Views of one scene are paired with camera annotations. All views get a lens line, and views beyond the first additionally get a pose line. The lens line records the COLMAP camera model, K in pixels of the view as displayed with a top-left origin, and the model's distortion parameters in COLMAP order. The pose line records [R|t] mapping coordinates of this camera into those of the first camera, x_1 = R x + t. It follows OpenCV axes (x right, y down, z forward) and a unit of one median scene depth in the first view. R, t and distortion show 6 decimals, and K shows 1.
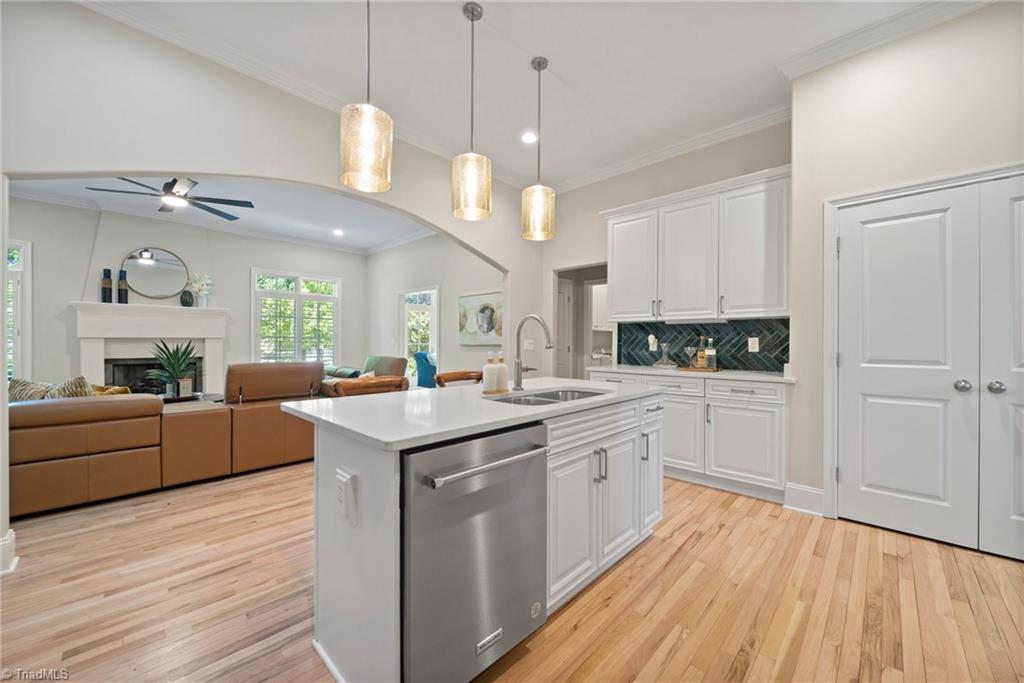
lens RADIAL K [[394.1, 0, 513.3], [0, 394.1, 341.8], [0, 0, 1]] dist [-0.003709, -0.000882]
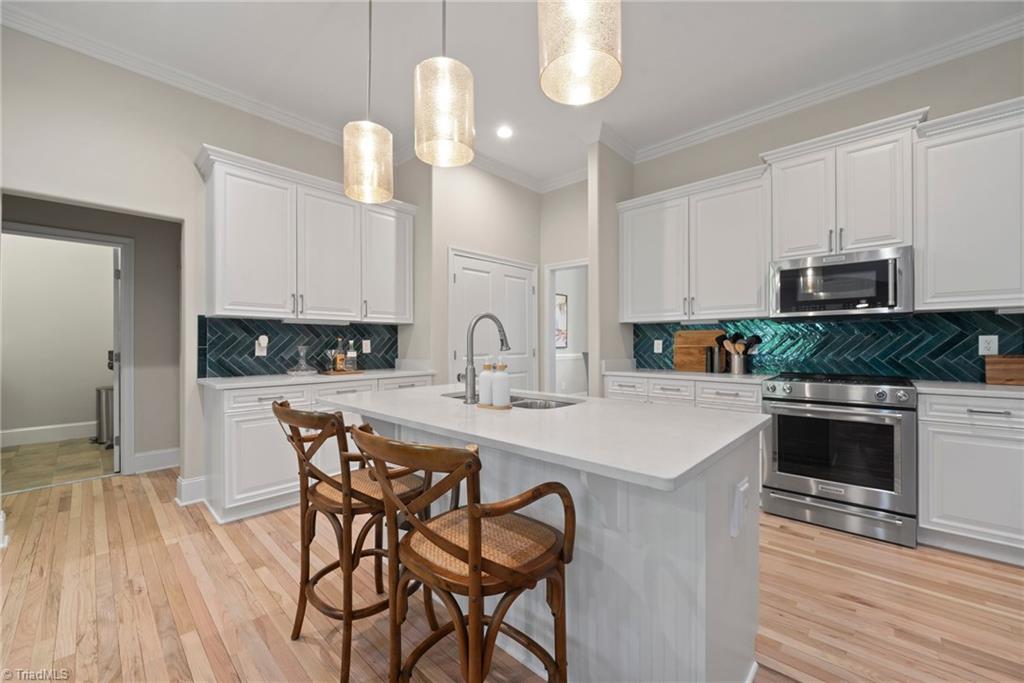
lens RADIAL K [[394.1, 0, 519.5], [0, 394.1, 347.4], [0, 0, 1]] dist [-0.003709, -0.000882]
pose [[-0.024605, -0.010321, 0.999644, -0.434056], [0.004093, 0.999937, 0.010425, 0.000026], [-0.999689, 0.004348, -0.024562, 0.498159]]
